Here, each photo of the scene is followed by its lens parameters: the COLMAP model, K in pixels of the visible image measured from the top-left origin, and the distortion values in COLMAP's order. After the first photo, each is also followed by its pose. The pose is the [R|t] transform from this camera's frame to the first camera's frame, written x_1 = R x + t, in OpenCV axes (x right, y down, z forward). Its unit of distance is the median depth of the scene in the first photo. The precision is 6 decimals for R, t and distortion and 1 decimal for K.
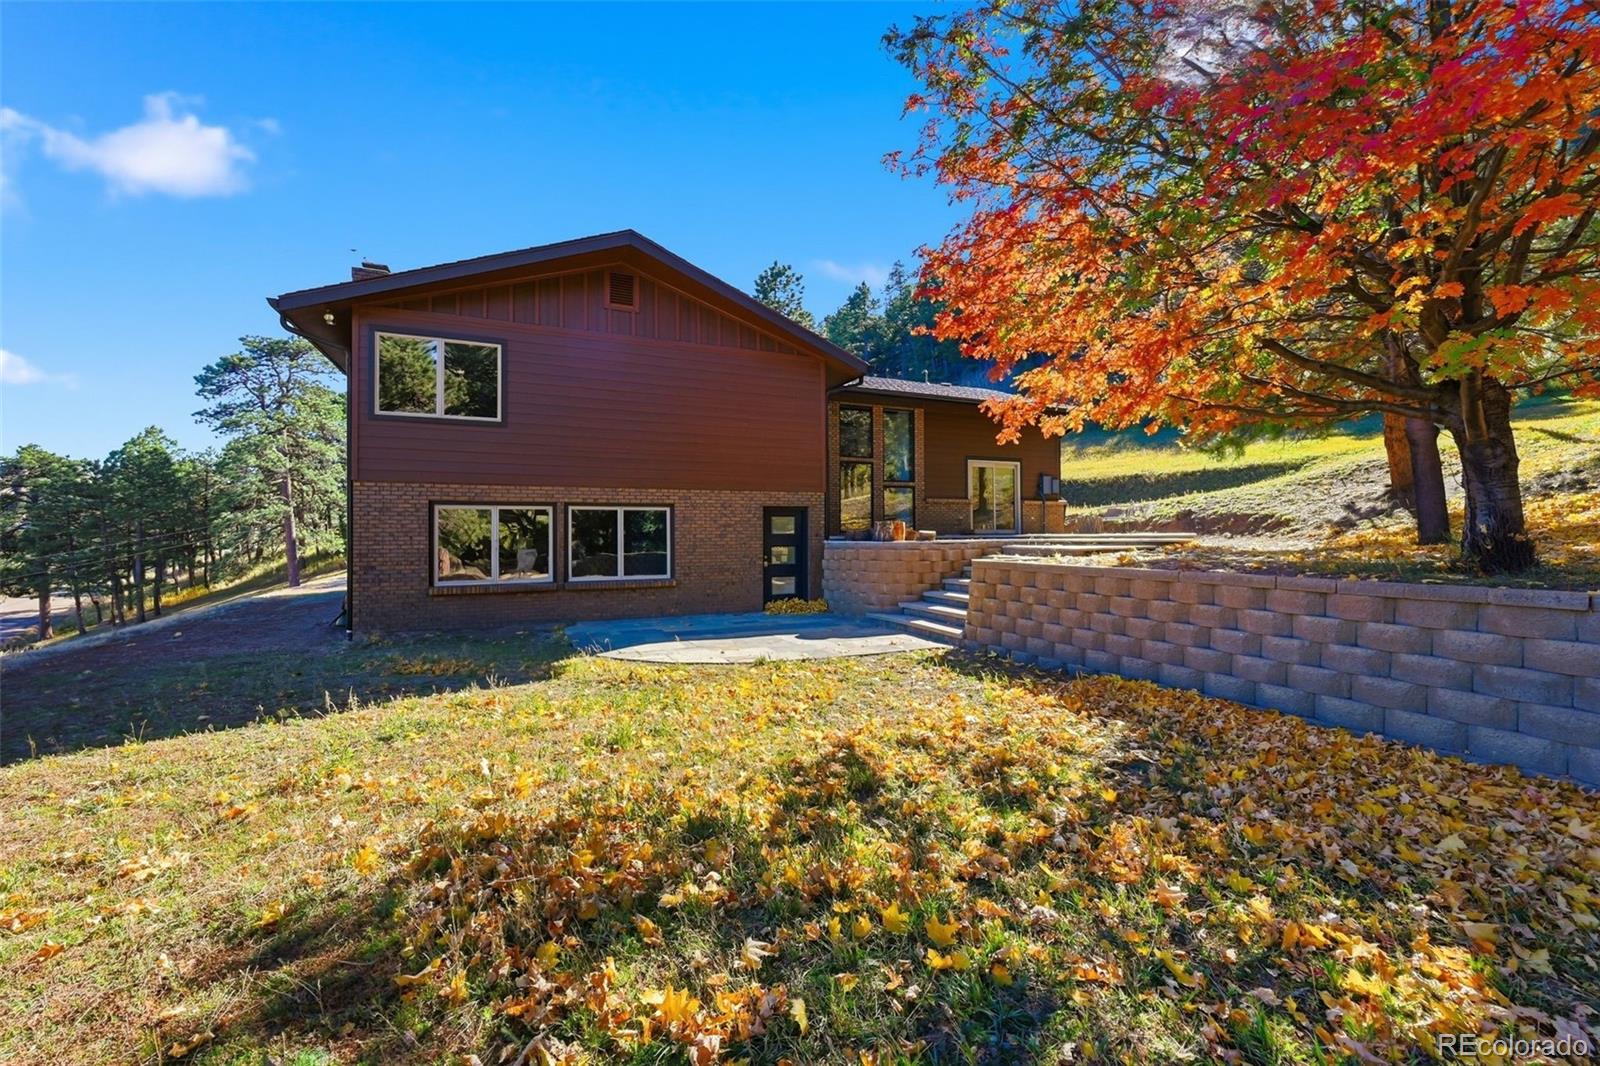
lens RADIAL K [[626.5, 0, 792.7], [0, 626.5, 535.1], [0, 0, 1]] dist [-0.003074, -0.000660]
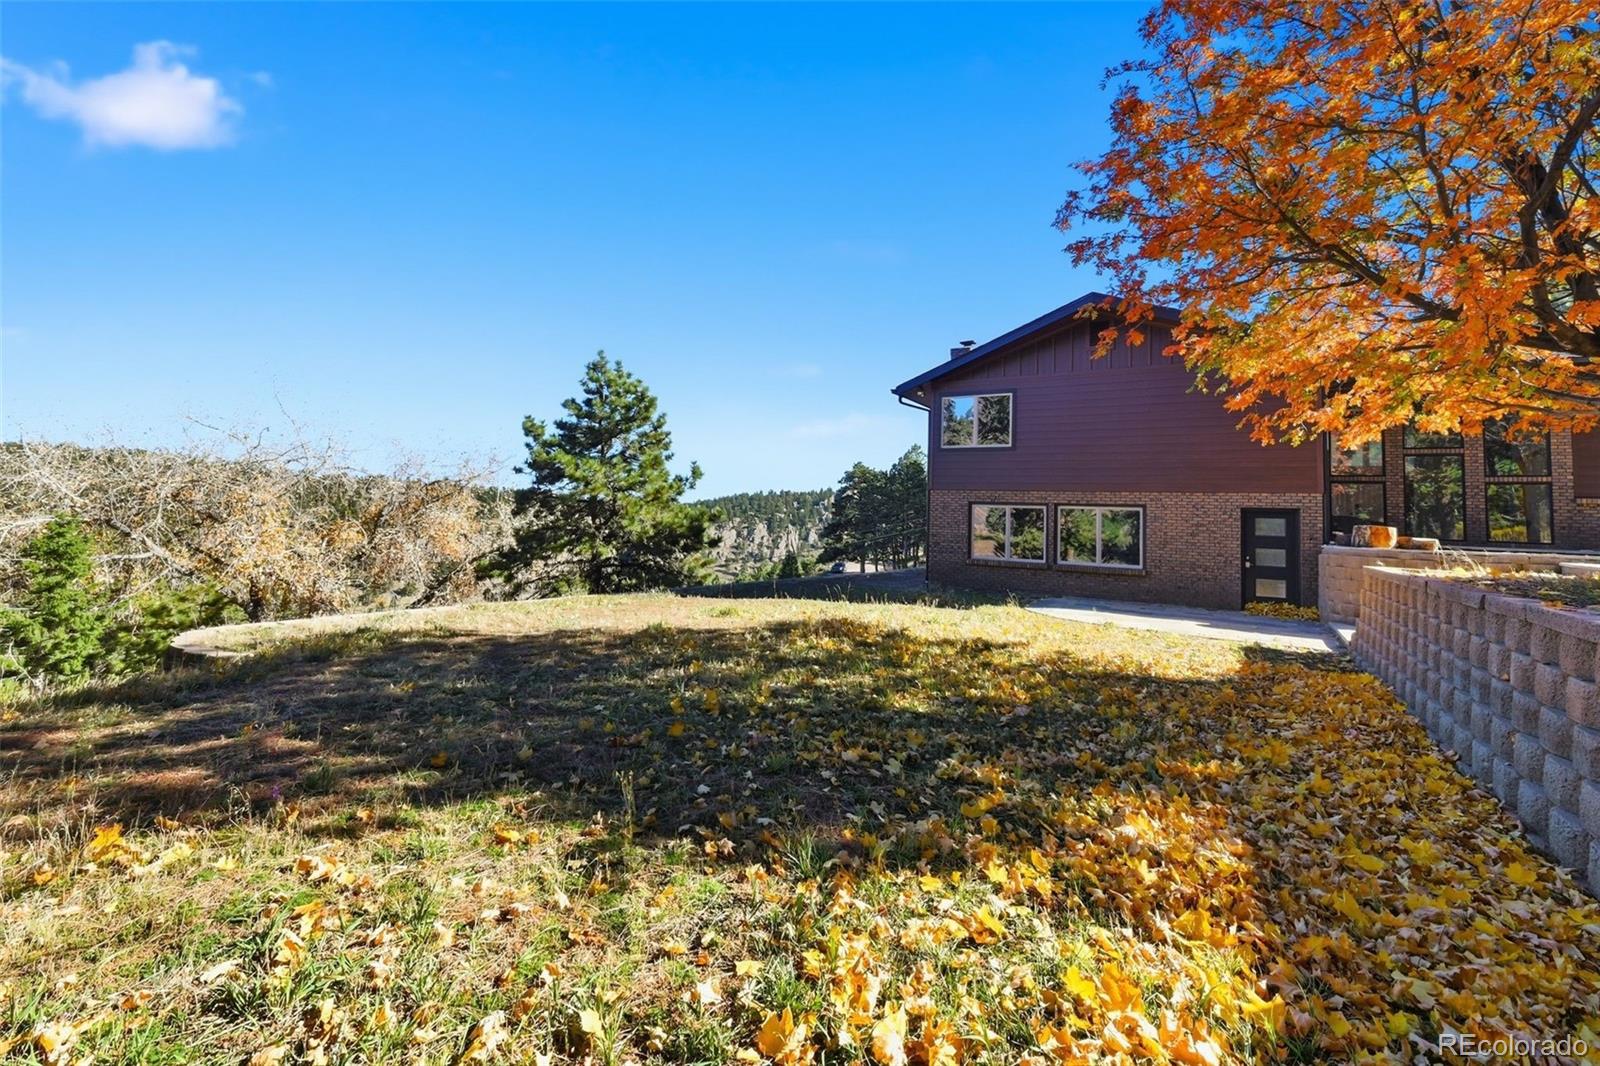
lens RADIAL K [[626.5, 0, 808.2], [0, 626.5, 534.8], [0, 0, 1]] dist [-0.003074, -0.000660]
pose [[0.573979, 0.046182, -0.817567, 0.397853], [-0.043441, 0.998720, 0.025916, 0.002619], [0.817717, 0.020641, 0.575250, -0.175079]]
